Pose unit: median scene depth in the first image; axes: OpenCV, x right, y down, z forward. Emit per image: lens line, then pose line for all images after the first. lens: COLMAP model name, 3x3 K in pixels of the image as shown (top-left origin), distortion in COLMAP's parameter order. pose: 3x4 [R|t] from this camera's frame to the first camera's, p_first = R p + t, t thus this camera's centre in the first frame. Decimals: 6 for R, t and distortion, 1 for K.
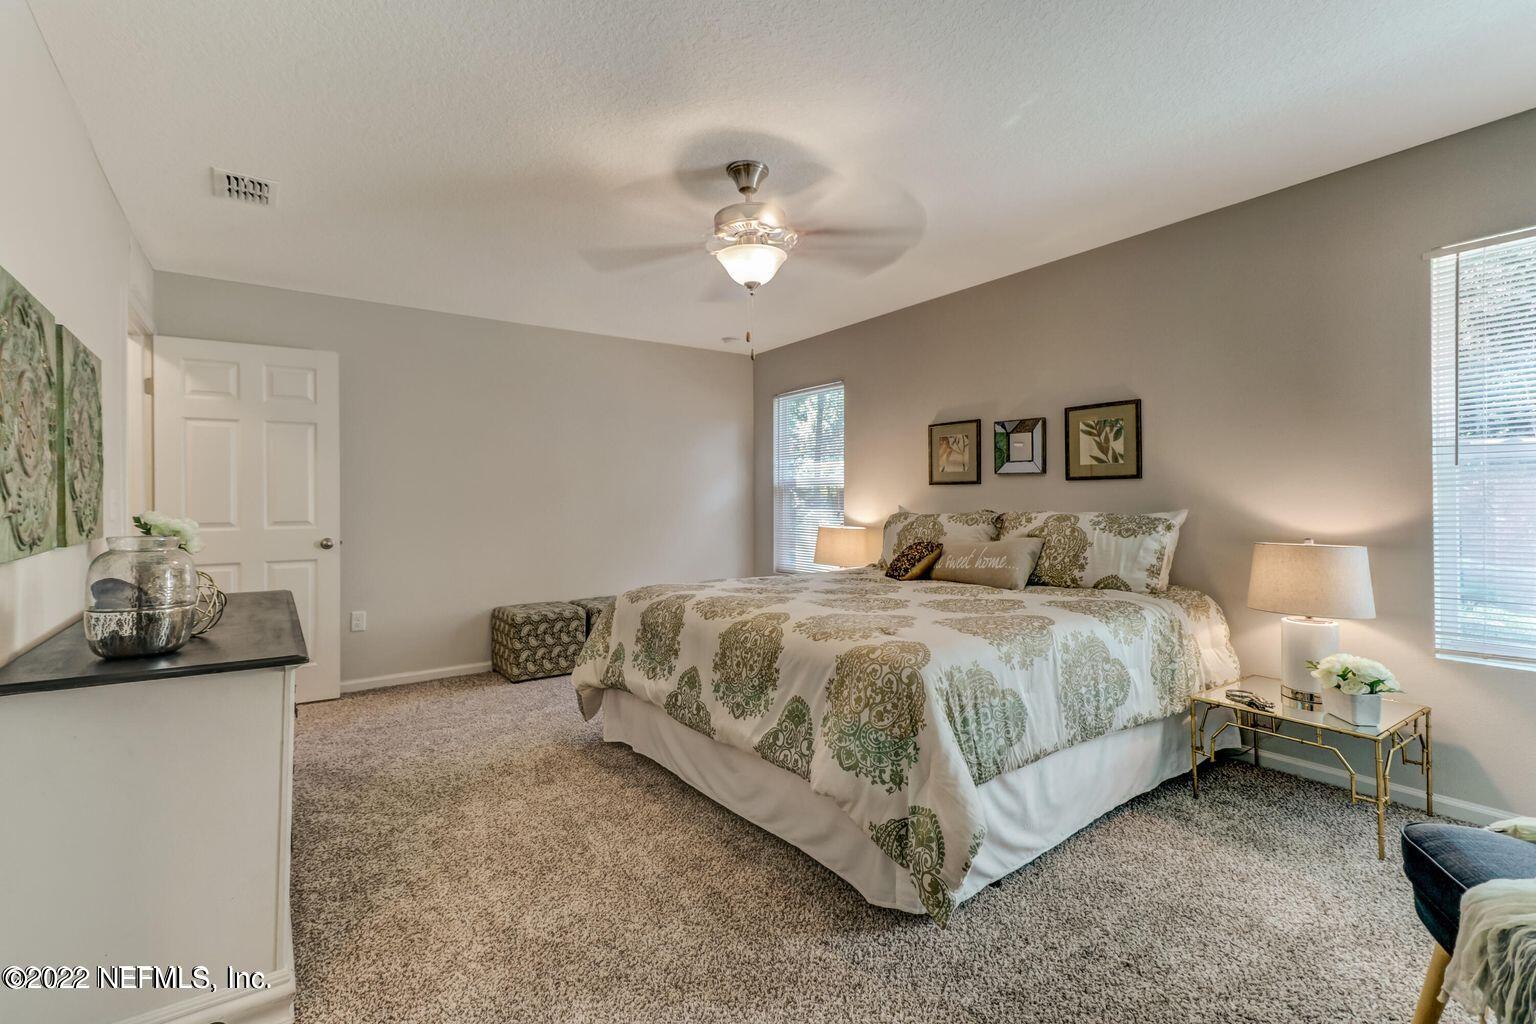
lens RADIAL K [[701.9, 0, 760.7], [0, 701.9, 492.1], [0, 0, 1]] dist [0.022125, -0.000421]
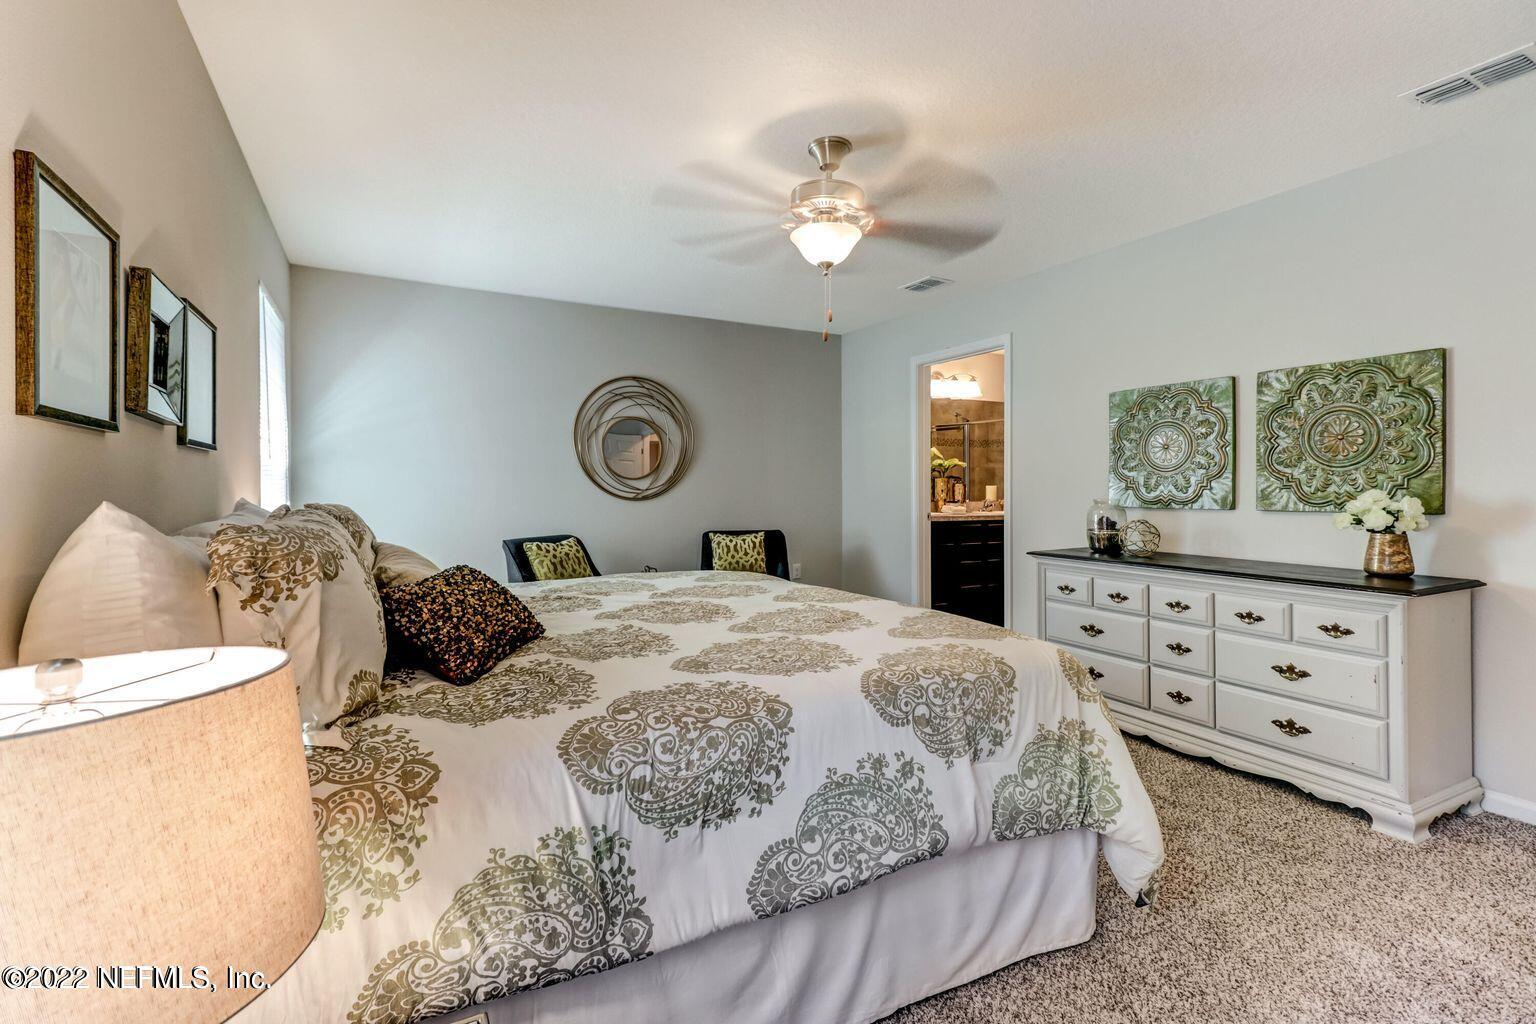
lens RADIAL K [[701.9, 0, 760.7], [0, 701.9, 492.1], [0, 0, 1]] dist [0.022125, -0.000421]
pose [[-0.992197, 0.005335, 0.124563, -0.030396], [0.004767, 0.999977, -0.004862, 0.022317], [-0.124586, -0.004230, -0.992200, 1.527767]]
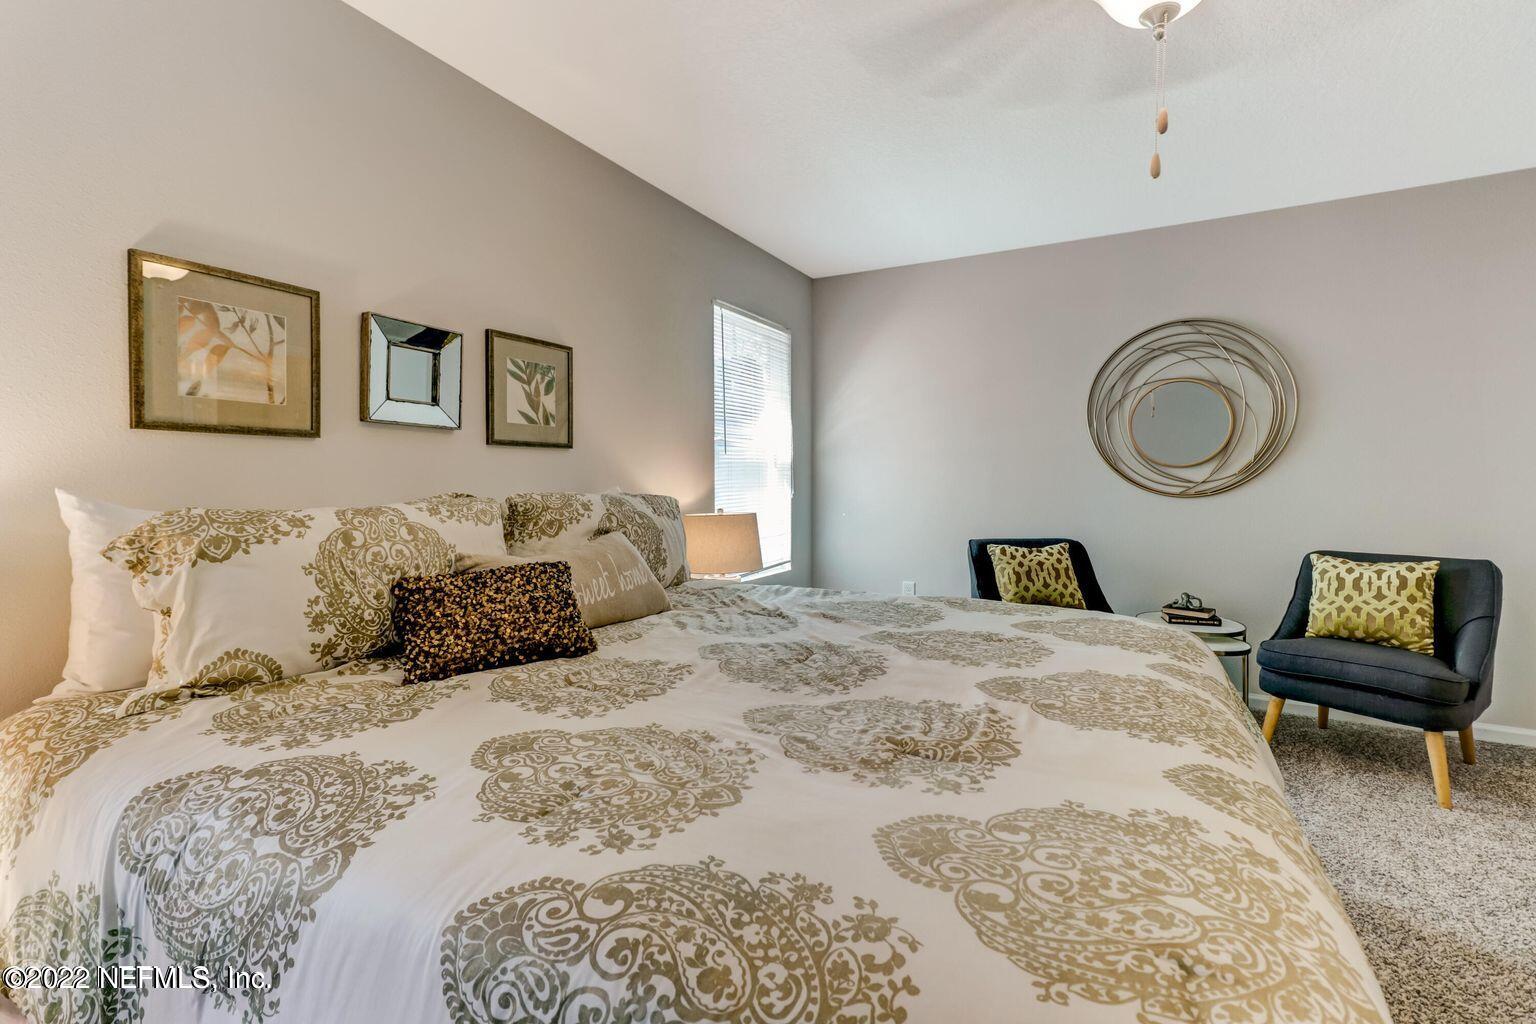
lens RADIAL K [[701.9, 0, 760.7], [0, 701.9, 492.1], [0, 0, 1]] dist [0.022125, -0.000421]
pose [[-0.432247, -0.012595, 0.901667, -0.251975], [-0.008564, 0.999915, 0.009862, 0.018652], [-0.901715, -0.003459, -0.432318, 1.113079]]
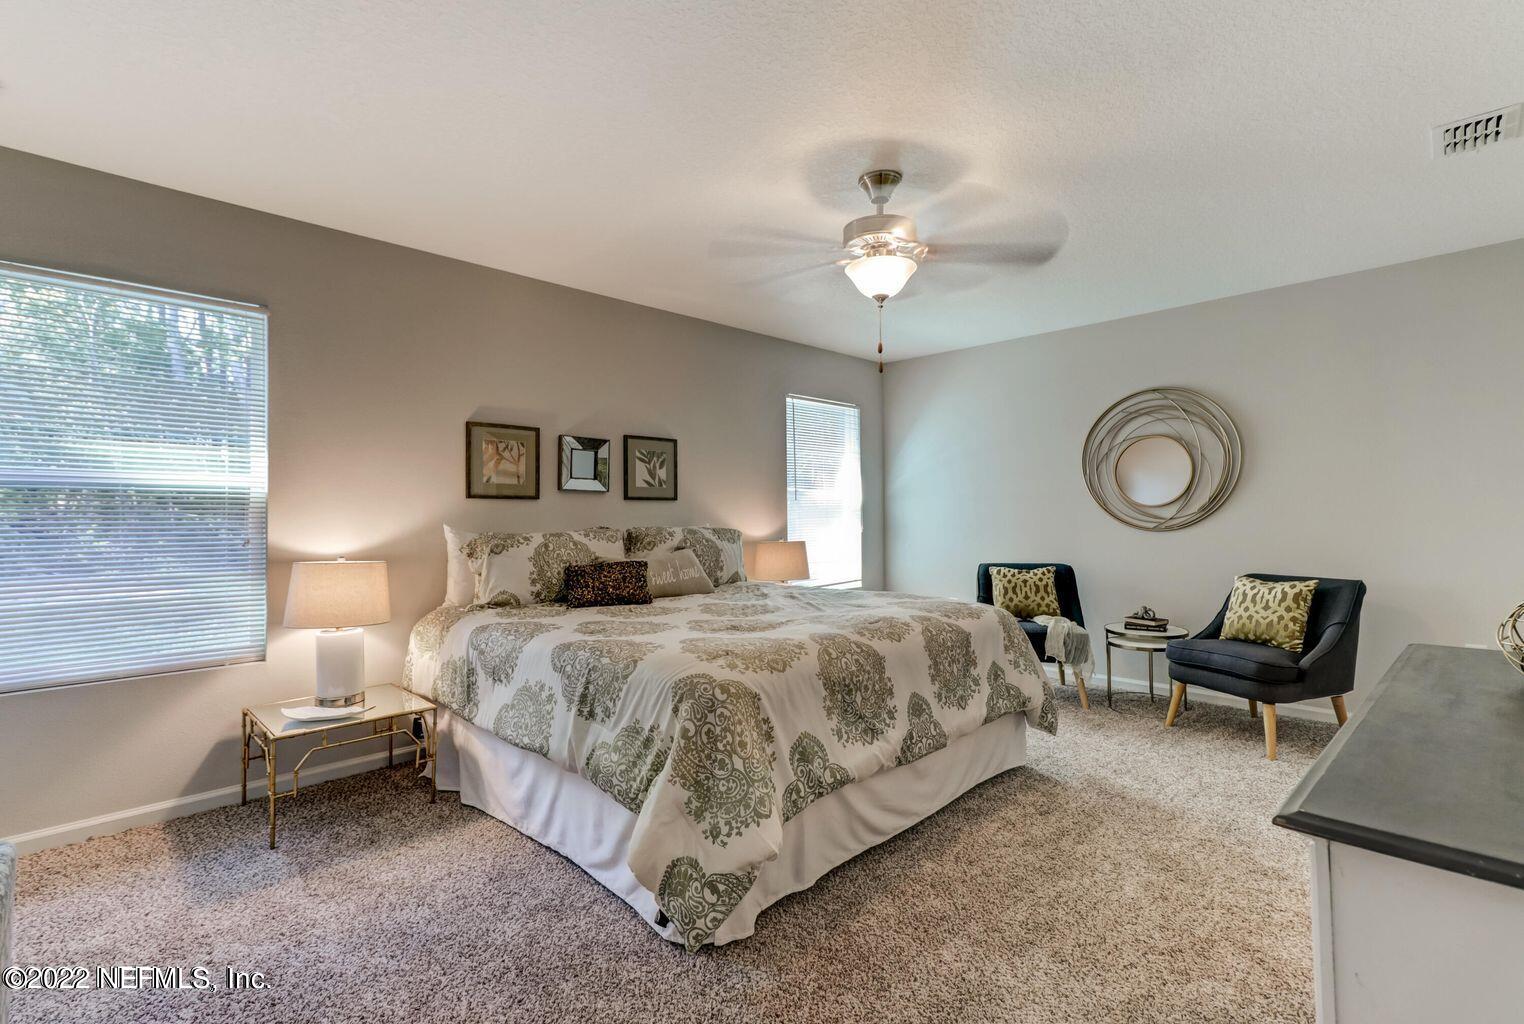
lens RADIAL K [[706.2, 0, 762.0], [0, 706.2, 512.0], [0, 0, 1]] dist [0.028956, 0.000136]
pose [[-0.157594, 0.013573, 0.987411, -0.744829], [-0.004963, 0.999882, -0.014537, 0.019306], [-0.987492, -0.007192, -0.157508, 1.017106]]
